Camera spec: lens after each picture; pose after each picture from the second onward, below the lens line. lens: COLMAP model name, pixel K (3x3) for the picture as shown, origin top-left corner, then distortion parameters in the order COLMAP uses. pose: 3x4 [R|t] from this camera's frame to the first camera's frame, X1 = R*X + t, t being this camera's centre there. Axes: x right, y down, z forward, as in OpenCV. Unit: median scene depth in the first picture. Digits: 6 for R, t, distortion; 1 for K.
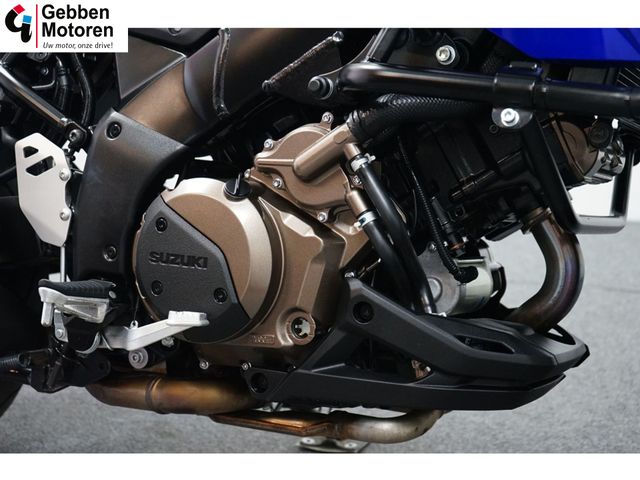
lens RADIAL K [[1093.8, 0, 320.0], [0, 1093.8, 240.0], [0, 0, 1]] dist [-0.009729, -0.025310]
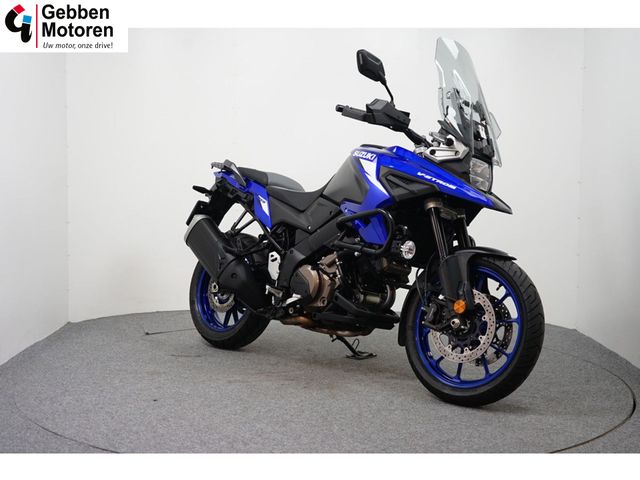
lens RADIAL K [[913.9, 0, 320.0], [0, 913.9, 240.0], [0, 0, 1]] dist [-0.004461, -0.008260]
pose [[0.947952, 0.079446, -0.308342, 1.012875], [-0.123465, 0.984322, -0.125959, 0.285274], [0.293501, 0.157473, 0.942899, -2.299155]]
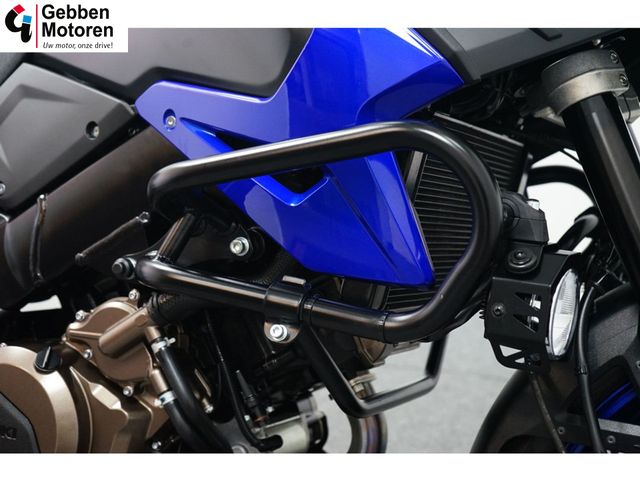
lens RADIAL K [[1093.8, 0, 320.0], [0, 1093.8, 240.0], [0, 0, 1]] dist [-0.009729, -0.025310]
pose [[0.999234, 0.012863, 0.036968, 0.139573], [-0.012821, 0.999917, -0.001380, -0.160572], [-0.036982, 0.000905, 0.999316, -0.035067]]
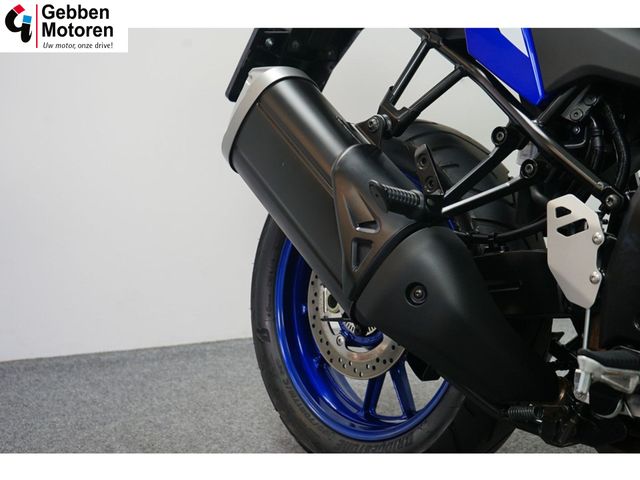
lens RADIAL K [[1093.8, 0, 320.0], [0, 1093.8, 240.0], [0, 0, 1]] dist [-0.009729, -0.025310]
pose [[0.930708, 0.075676, -0.357848, -0.121448], [-0.073391, 0.997103, 0.019983, -0.065517], [0.358324, 0.007665, 0.933566, -0.038777]]
